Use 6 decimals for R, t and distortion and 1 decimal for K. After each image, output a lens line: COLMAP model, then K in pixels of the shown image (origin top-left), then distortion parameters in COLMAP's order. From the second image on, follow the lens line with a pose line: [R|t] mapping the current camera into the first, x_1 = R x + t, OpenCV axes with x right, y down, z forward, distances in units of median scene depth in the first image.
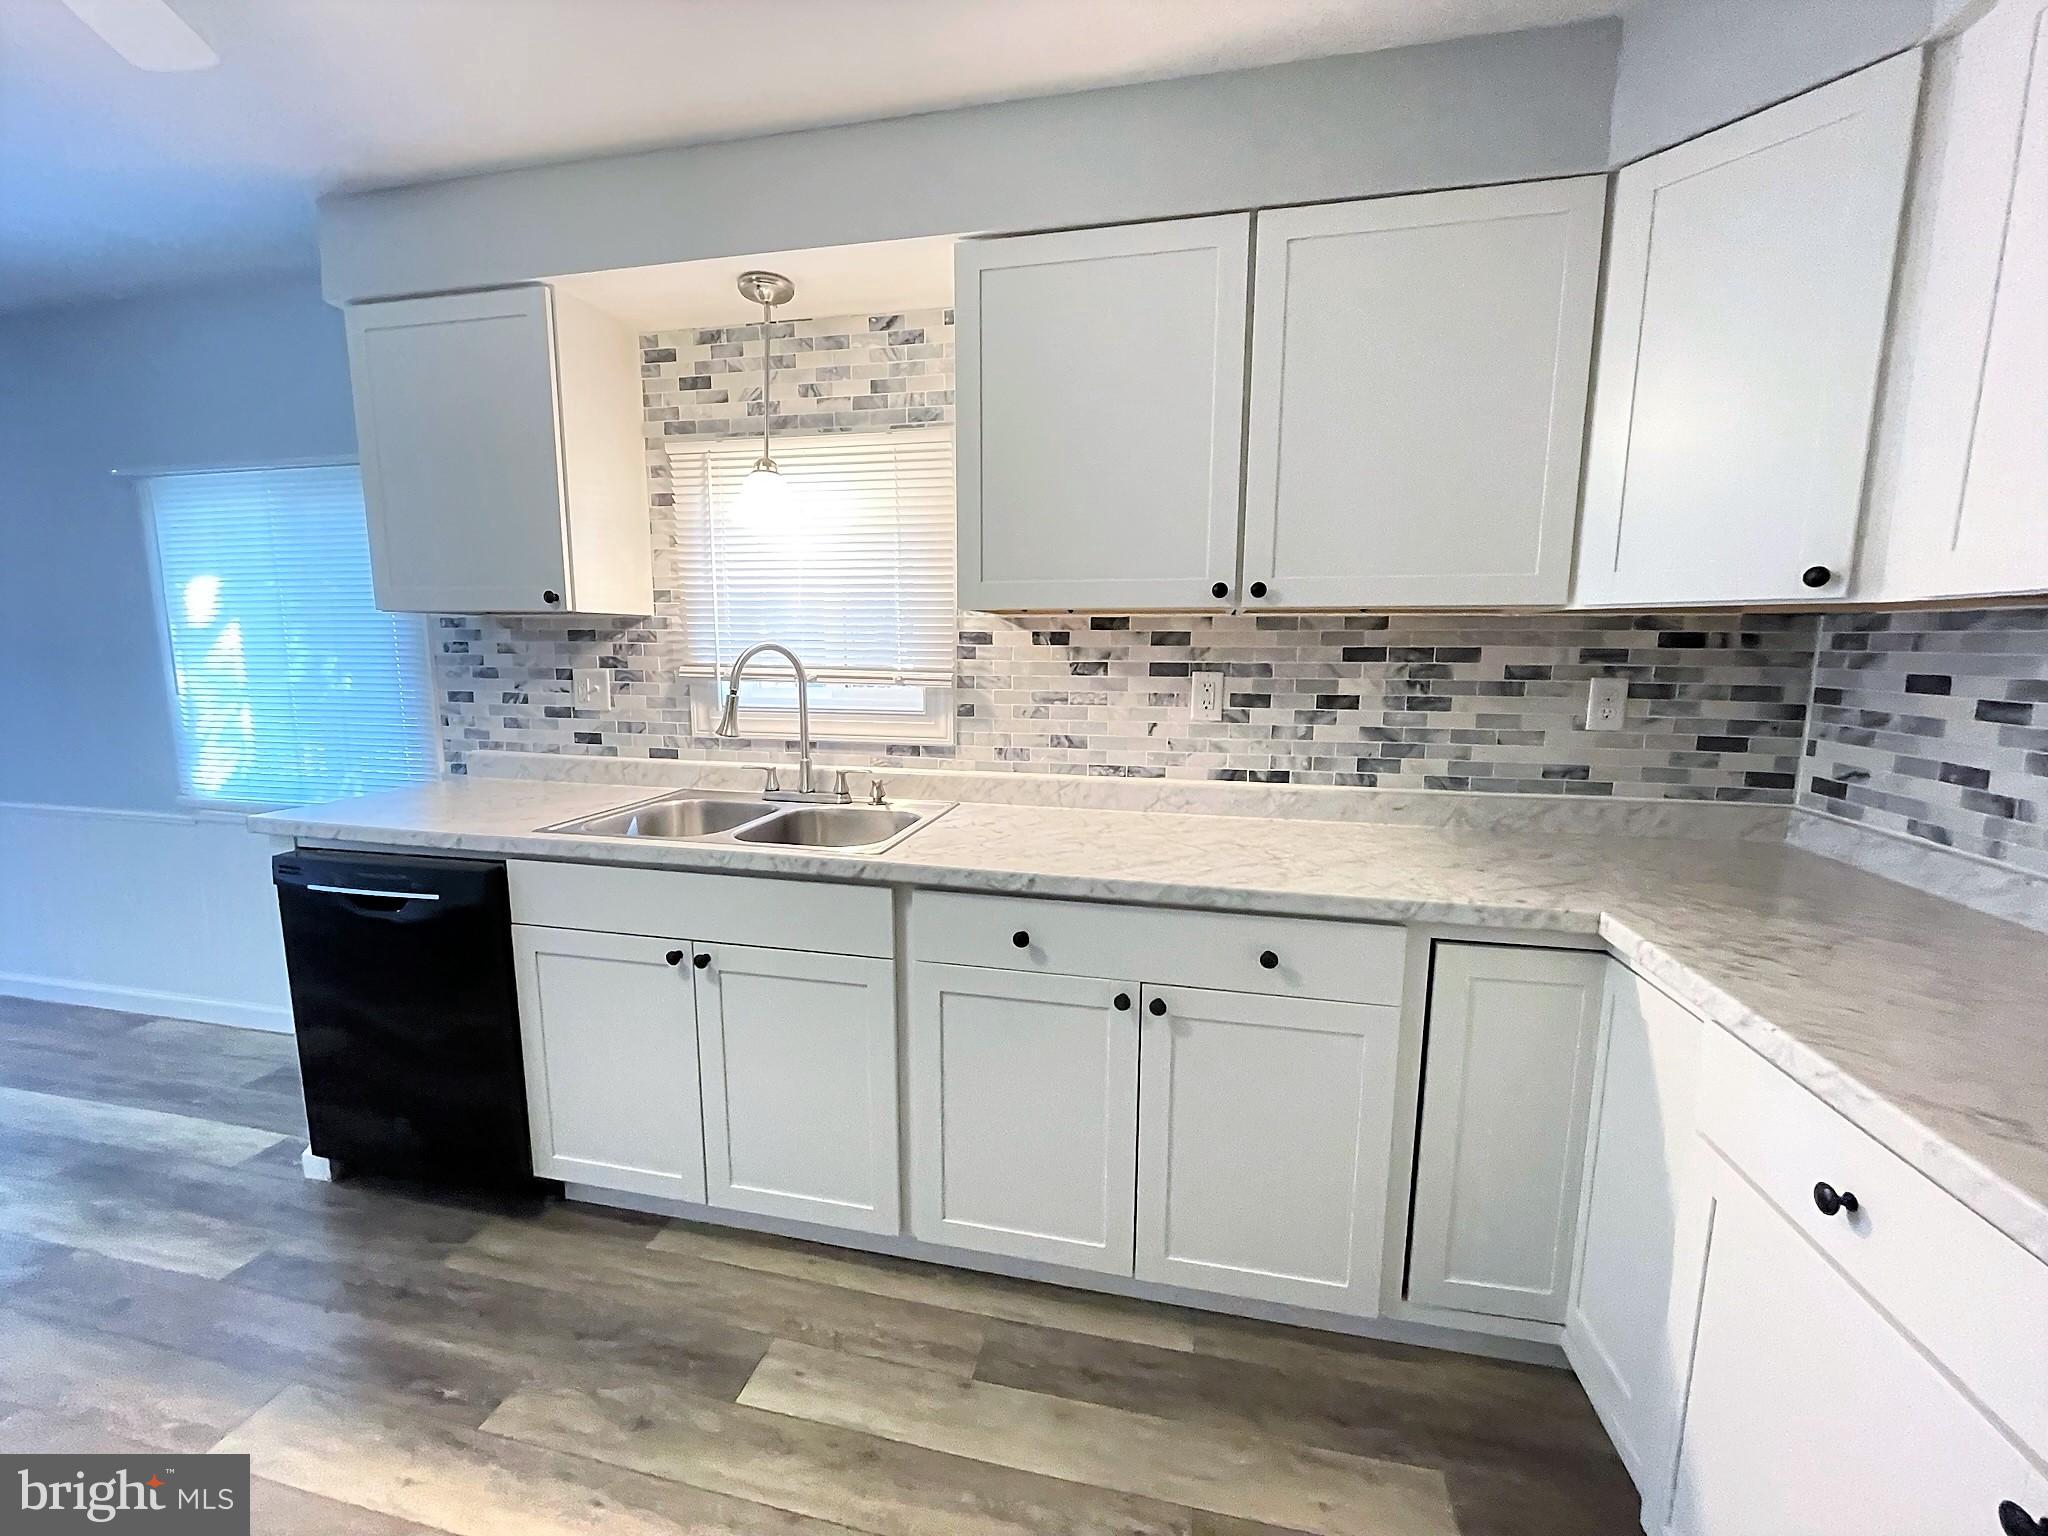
lens RADIAL K [[827.3, 0, 1017.4], [0, 827.3, 773.3], [0, 0, 1]] dist [-0.004131, 0.000075]
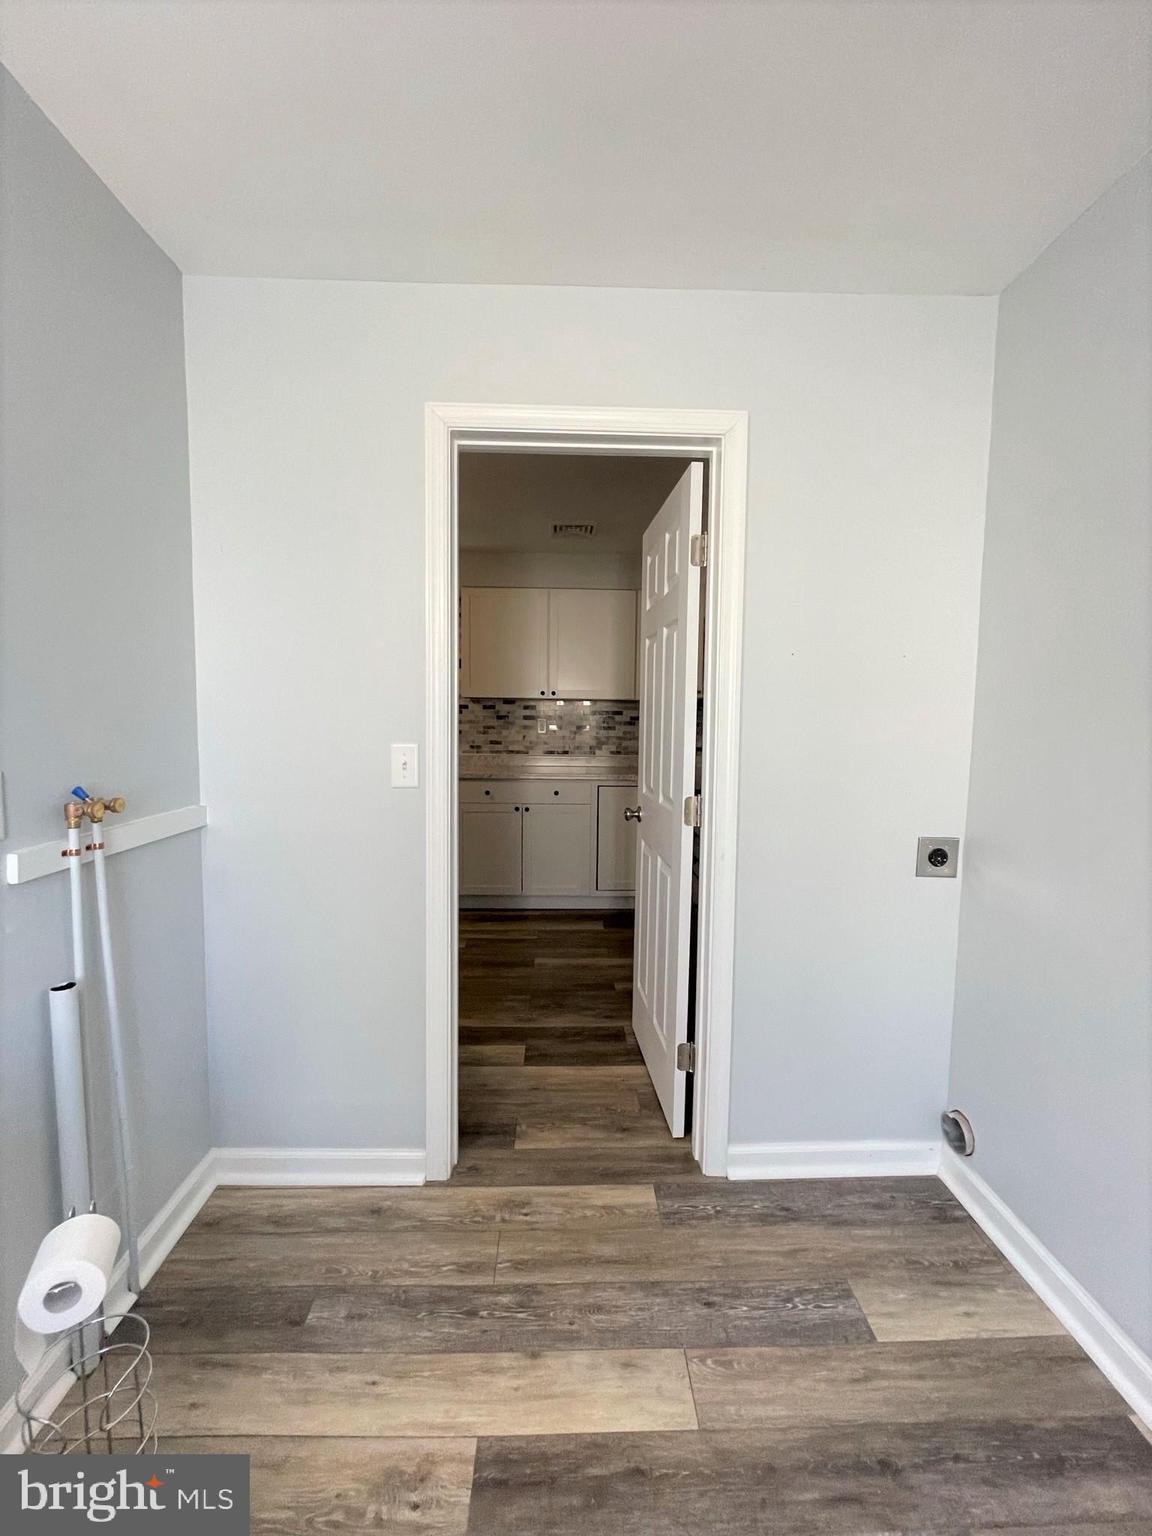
lens RADIAL K [[620.5, 0, 577.7], [0, 620.5, 768.5], [0, 0, 1]] dist [-0.004131, 0.000075]
pose [[0.971957, -0.015846, 0.234625, -0.187410], [0.029691, 0.998012, -0.055596, 0.201185], [-0.233277, 0.061003, 0.970495, -1.292703]]
